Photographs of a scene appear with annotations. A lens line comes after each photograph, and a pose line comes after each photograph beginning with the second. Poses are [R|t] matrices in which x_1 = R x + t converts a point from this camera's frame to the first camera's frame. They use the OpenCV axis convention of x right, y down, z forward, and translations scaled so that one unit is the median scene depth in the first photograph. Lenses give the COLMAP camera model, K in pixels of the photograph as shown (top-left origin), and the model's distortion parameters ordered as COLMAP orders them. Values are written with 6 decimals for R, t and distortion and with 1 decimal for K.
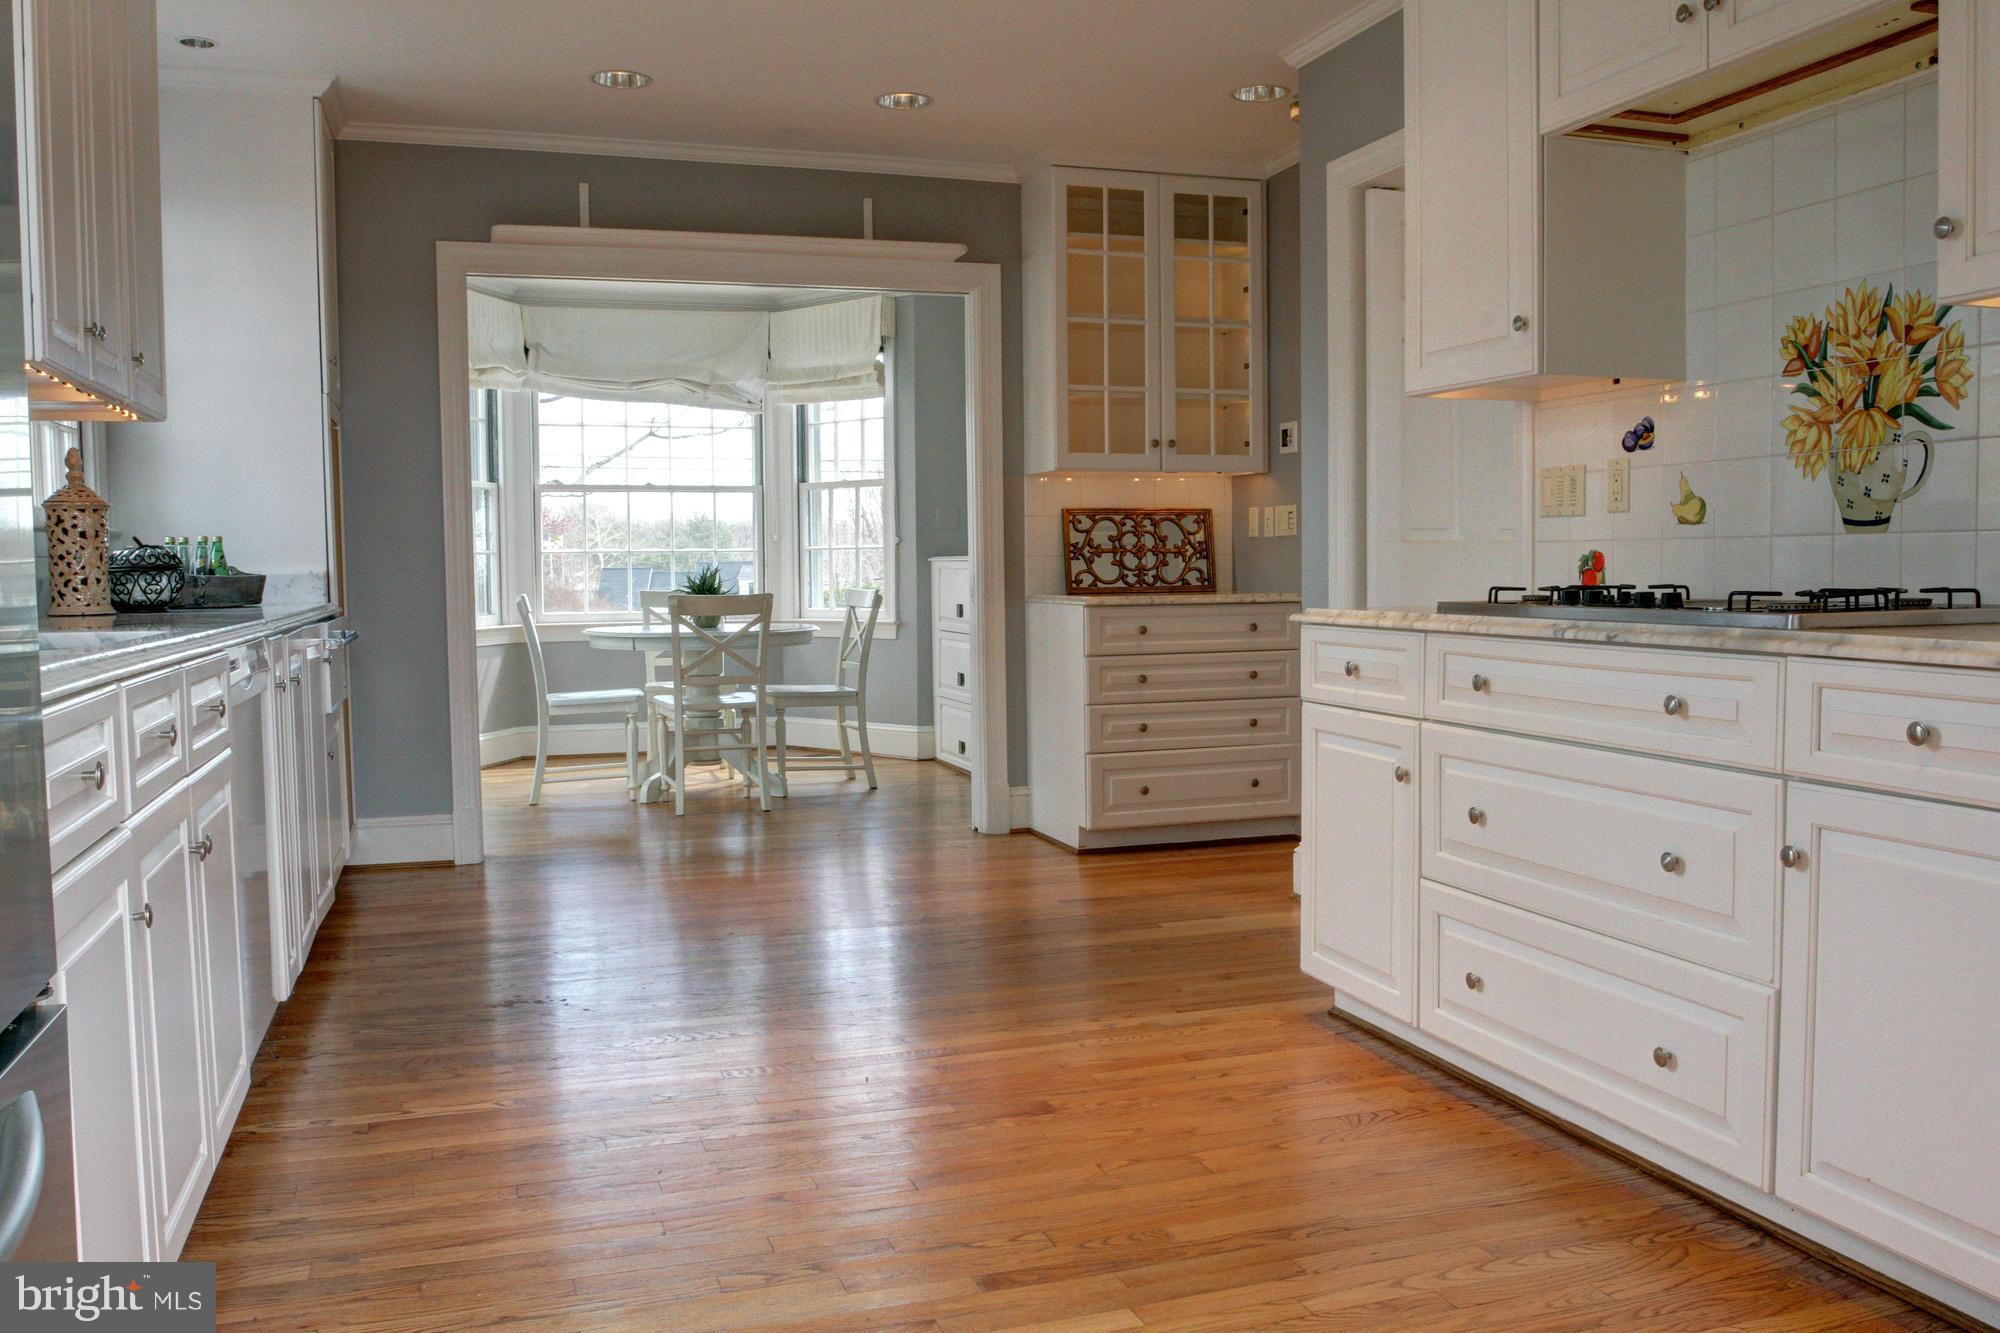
lens RADIAL K [[1581.0, 0, 999.4], [0, 1581.0, 660.6], [0, 0, 1]] dist [-0.066587, 0.021570]
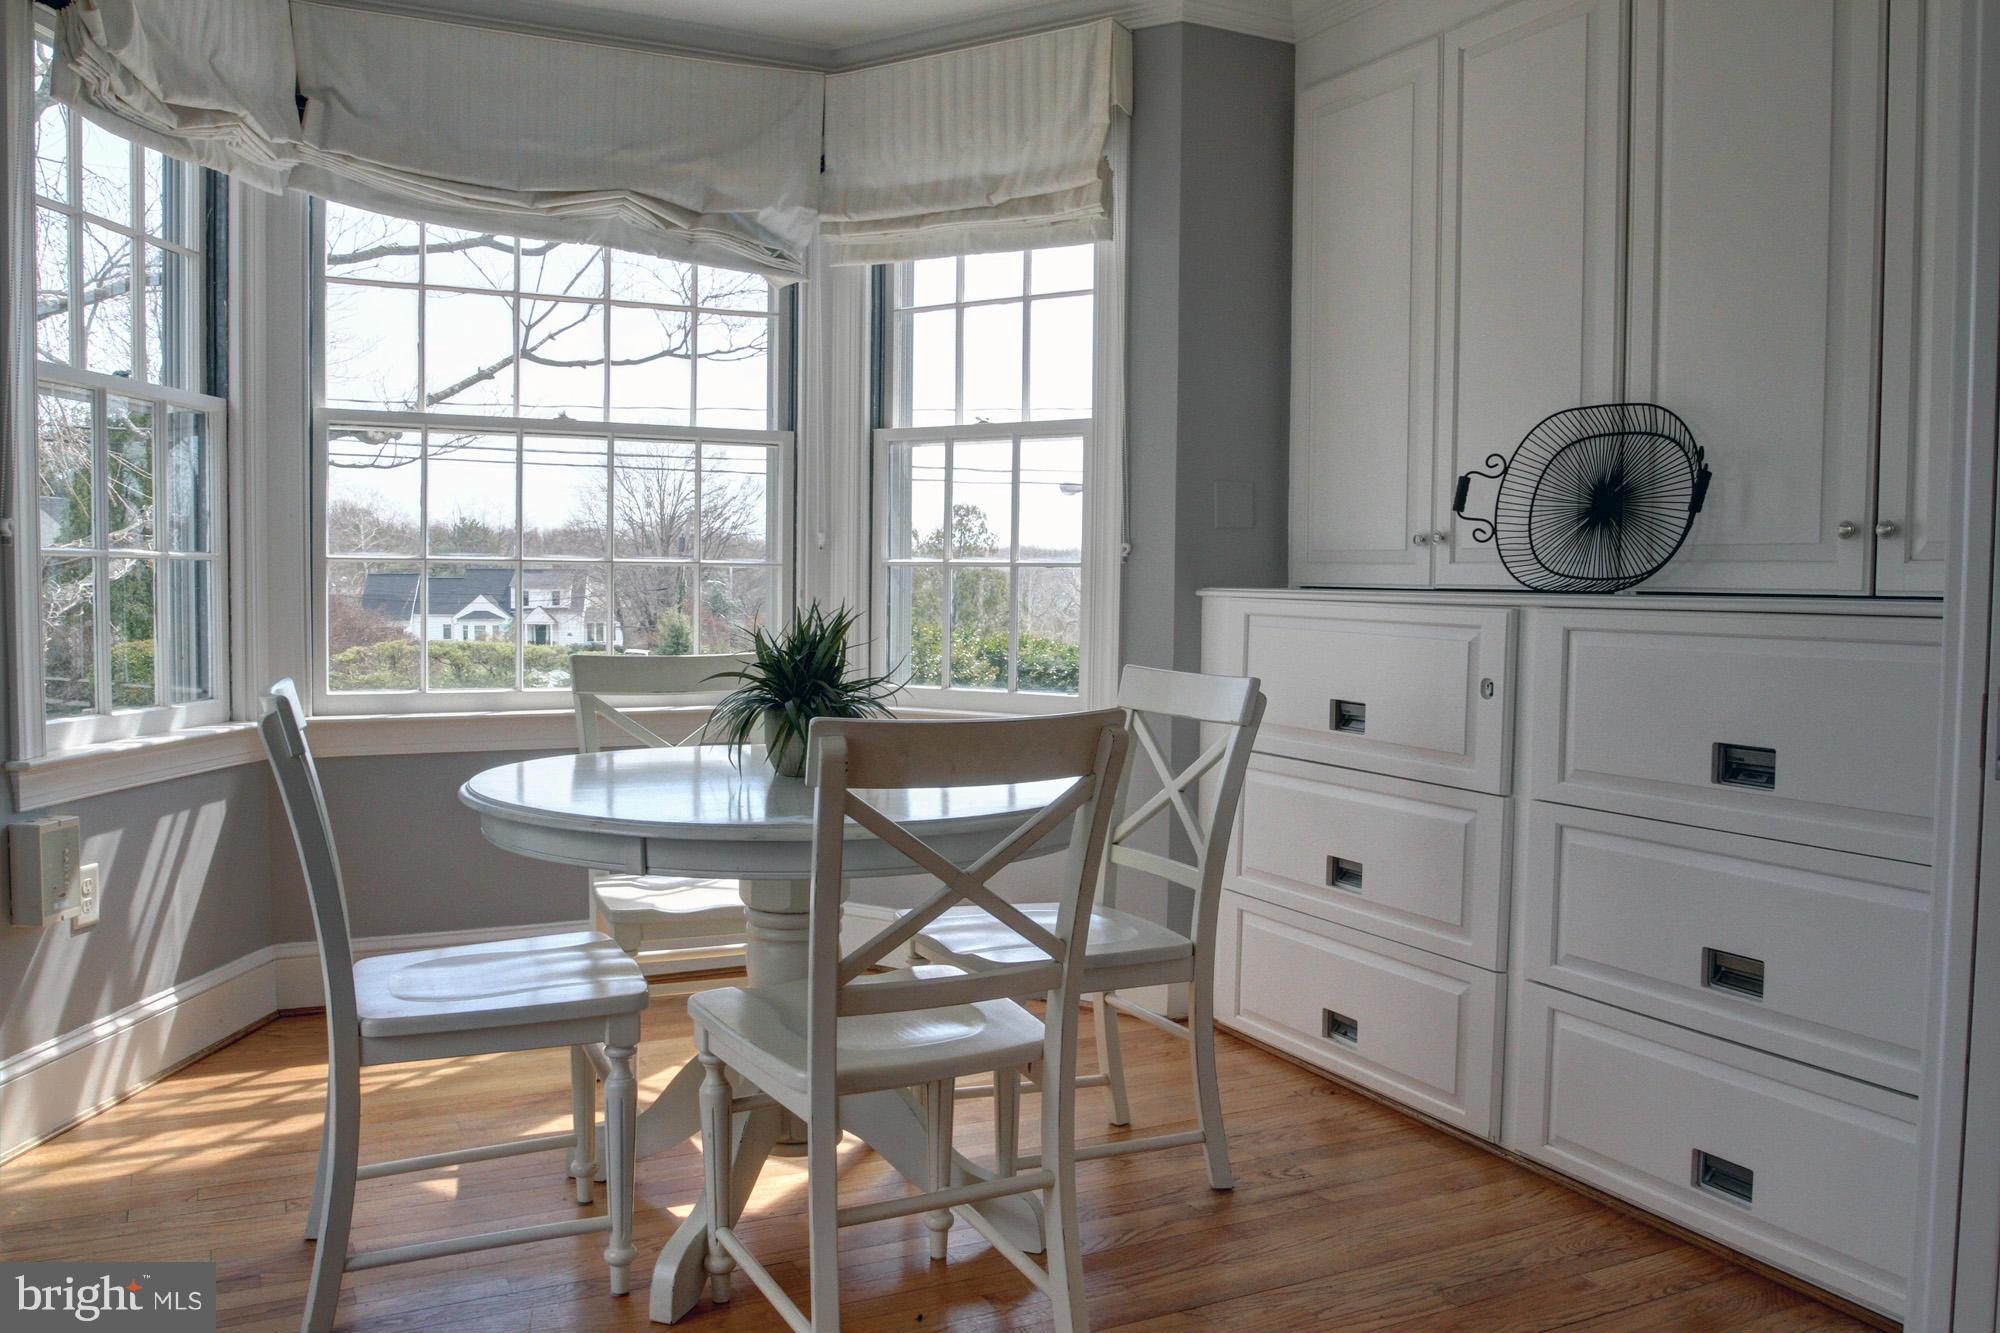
lens RADIAL K [[1581.0, 0, 1001.6], [0, 1581.0, 675.0], [0, 0, 1]] dist [-0.066587, 0.021570]
pose [[0.990365, 0.012330, 0.137929, -0.159463], [-0.012194, 0.999924, -0.001831, -0.036568], [-0.137941, 0.000132, 0.990440, 0.524501]]
